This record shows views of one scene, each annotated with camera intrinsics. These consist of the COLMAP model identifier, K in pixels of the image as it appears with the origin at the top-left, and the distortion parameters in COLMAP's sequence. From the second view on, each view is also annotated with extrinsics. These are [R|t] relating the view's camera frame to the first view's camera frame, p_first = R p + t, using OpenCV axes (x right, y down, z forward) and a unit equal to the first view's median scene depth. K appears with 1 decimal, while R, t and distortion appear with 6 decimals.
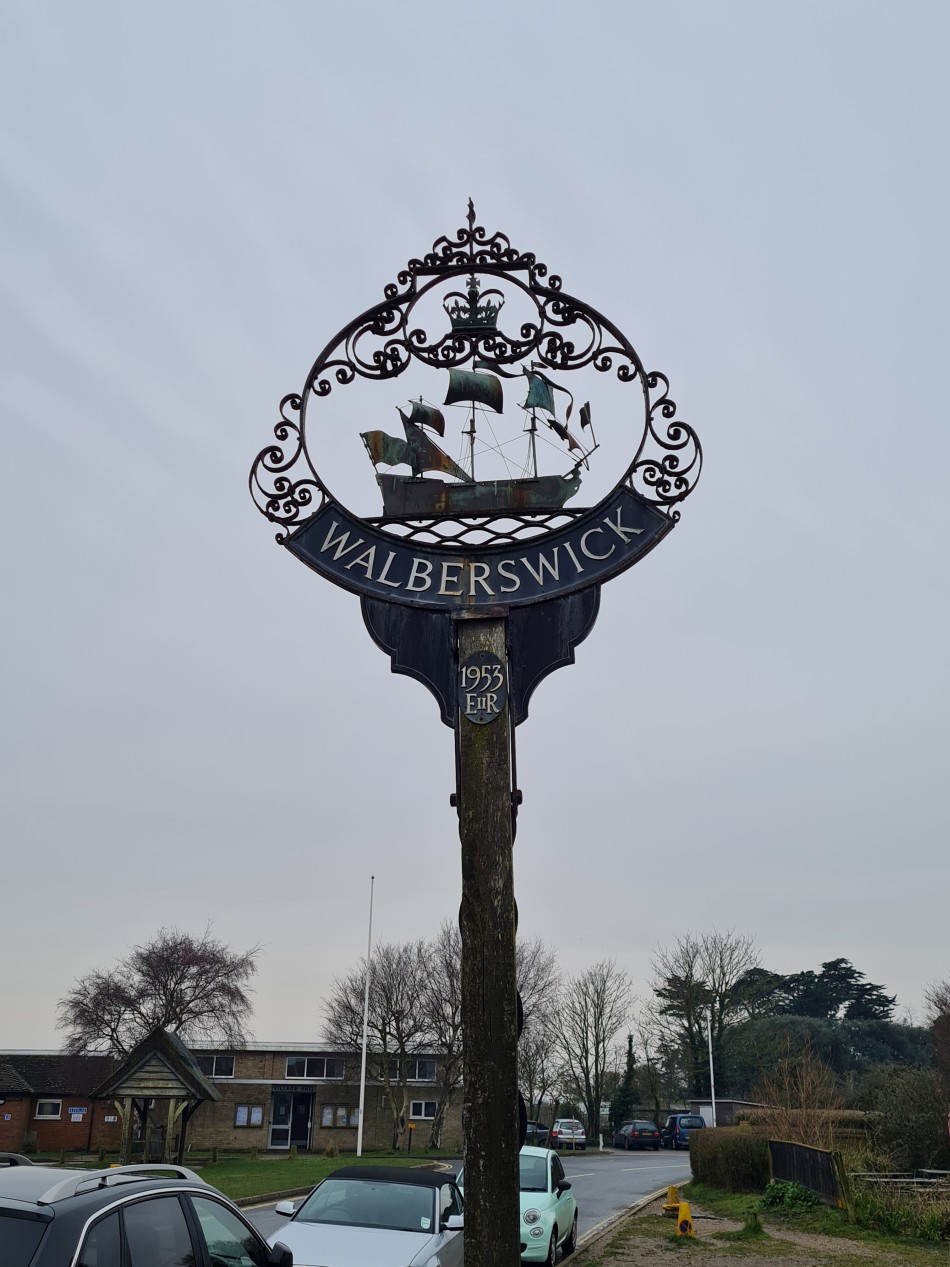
lens RADIAL K [[1139.6, 0, 473.6], [0, 1139.6, 635.6], [0, 0, 1]] dist [0.013494, 0.004387]
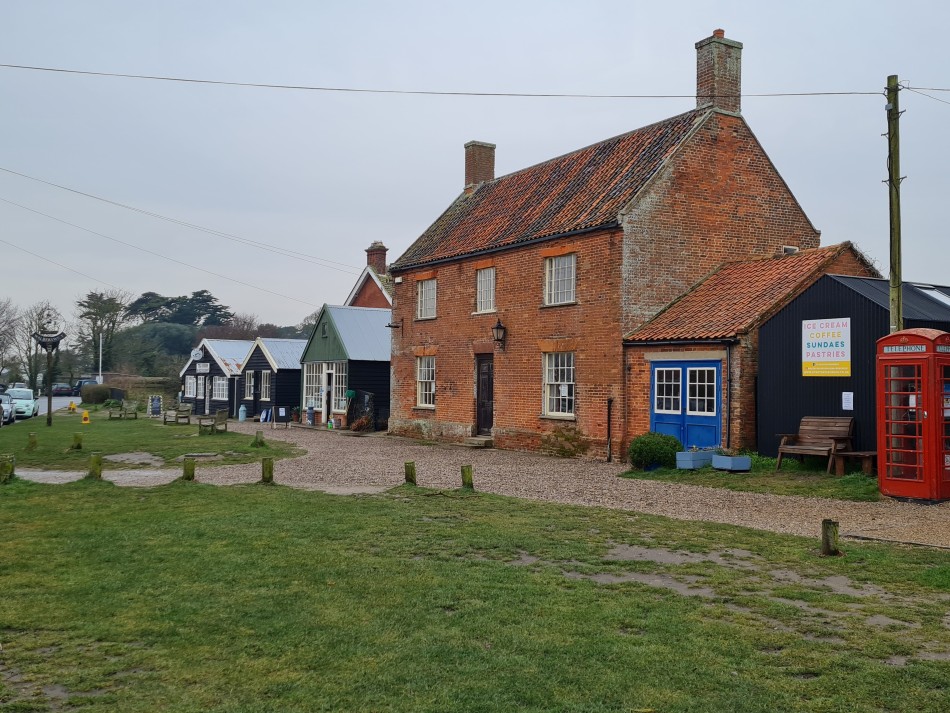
lens RADIAL K [[854.5, 0, 475.3], [0, 854.5, 354.2], [0, 0, 1]] dist [0.013494, 0.004387]
pose [[0.834588, 0.007900, 0.550819, -0.025147], [-0.205598, 0.932114, 0.298149, -0.072566], [-0.511070, -0.362079, 0.779555, -0.173091]]
